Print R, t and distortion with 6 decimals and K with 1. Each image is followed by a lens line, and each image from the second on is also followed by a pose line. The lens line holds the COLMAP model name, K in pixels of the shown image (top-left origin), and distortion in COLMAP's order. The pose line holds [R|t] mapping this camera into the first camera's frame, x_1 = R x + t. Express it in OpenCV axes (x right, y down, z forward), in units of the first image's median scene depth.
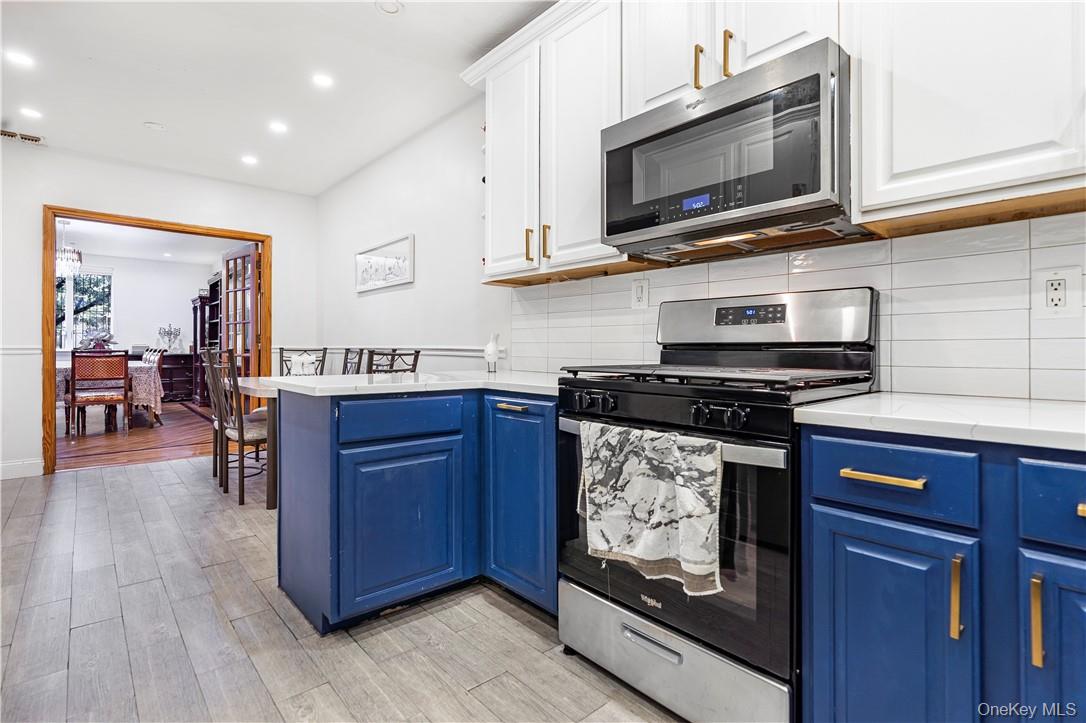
lens RADIAL K [[524.8, 0, 542.0], [0, 524.8, 344.1], [0, 0, 1]] dist [-0.004344, -0.000687]
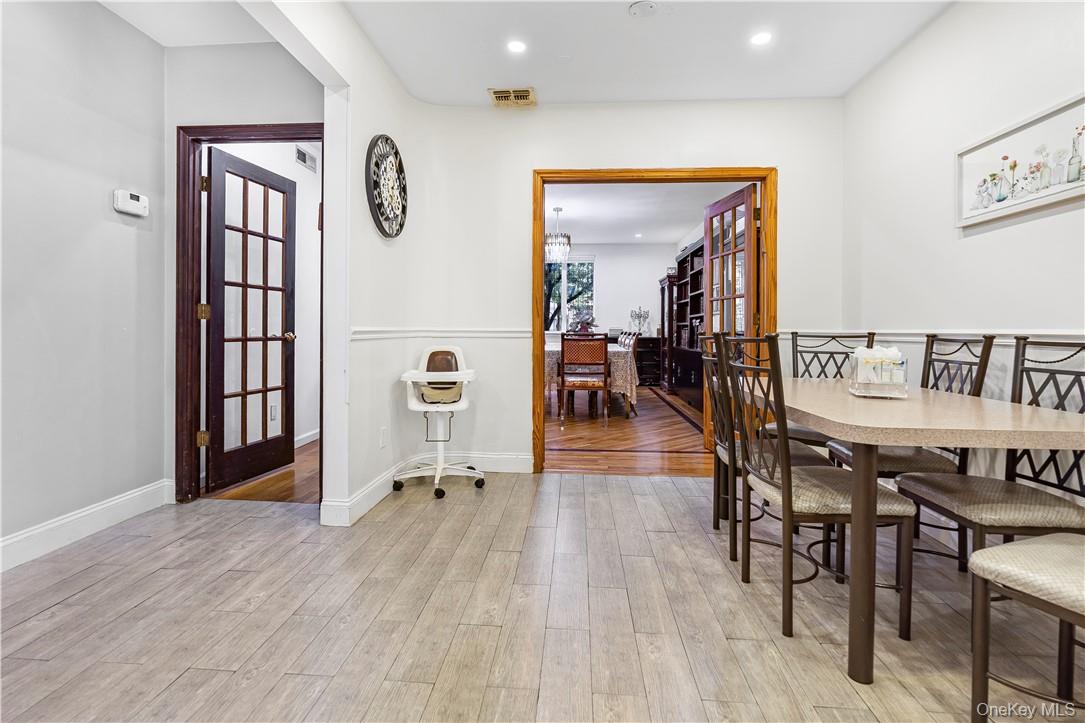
lens RADIAL K [[529.4, 0, 533.7], [0, 529.4, 331.7], [0, 0, 1]] dist [-0.005227, -0.000308]
pose [[0.695310, 0.005971, -0.718685, -0.238355], [0.000217, 0.999964, 0.008517, 0.000596], [0.718710, -0.006078, 0.695284, 0.290843]]
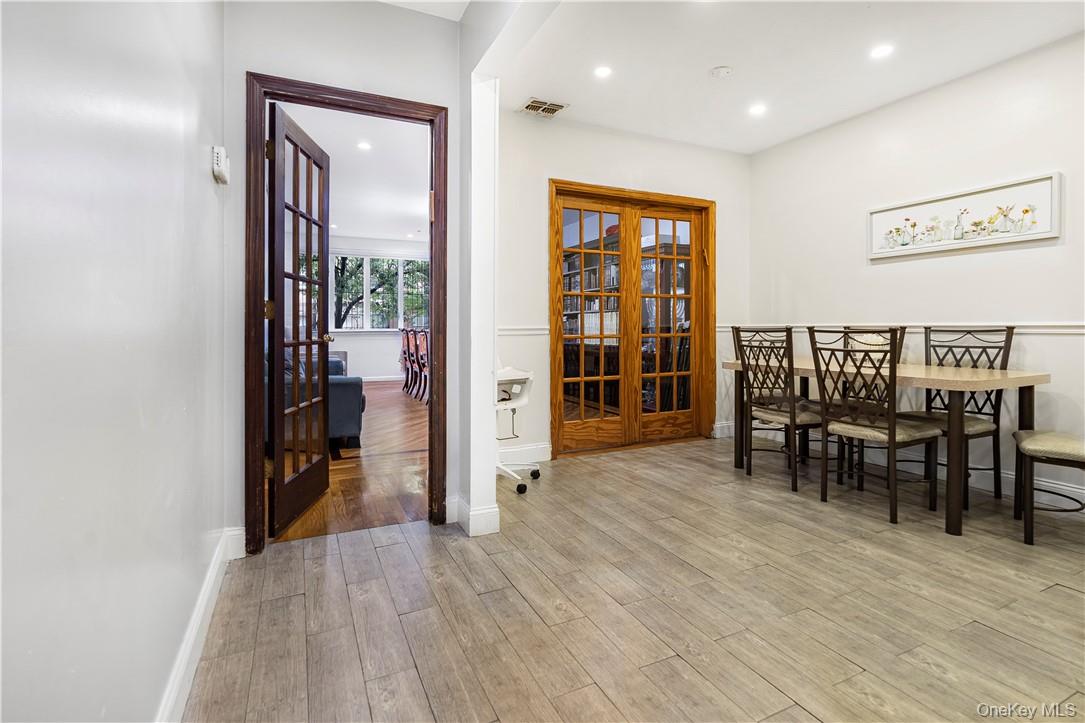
lens RADIAL K [[515.2, 0, 536.5], [0, 515.2, 329.2], [0, 0, 1]] dist [-0.009742, 0.000416]
pose [[0.960626, -0.005836, -0.277785, -0.559280], [0.010117, 0.999851, 0.013979, -0.003504], [0.277662, -0.016239, 0.960542, 0.066031]]
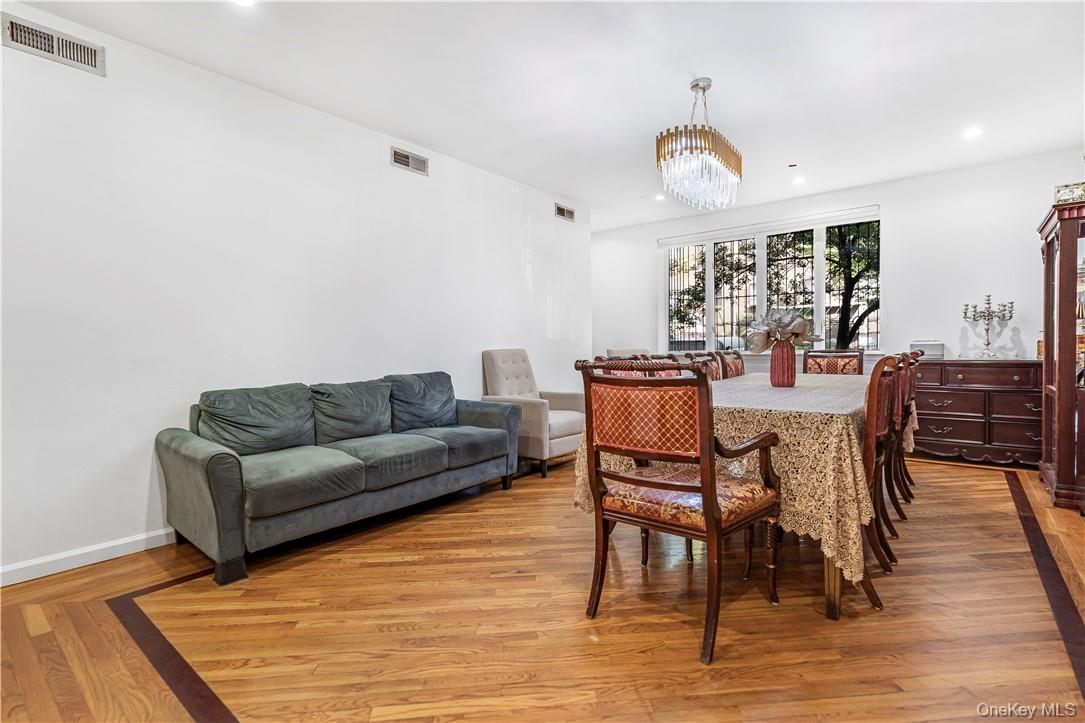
lens RADIAL K [[509.8, 0, 542.5], [0, 509.8, 361.5], [0, 0, 1]] dist [-0.004095, -0.000234]
pose [[0.166122, 0.022844, -0.985841, -0.594503], [0.019242, 0.999466, 0.026402, 0.001777], [0.985917, -0.023356, 0.165594, 0.960814]]
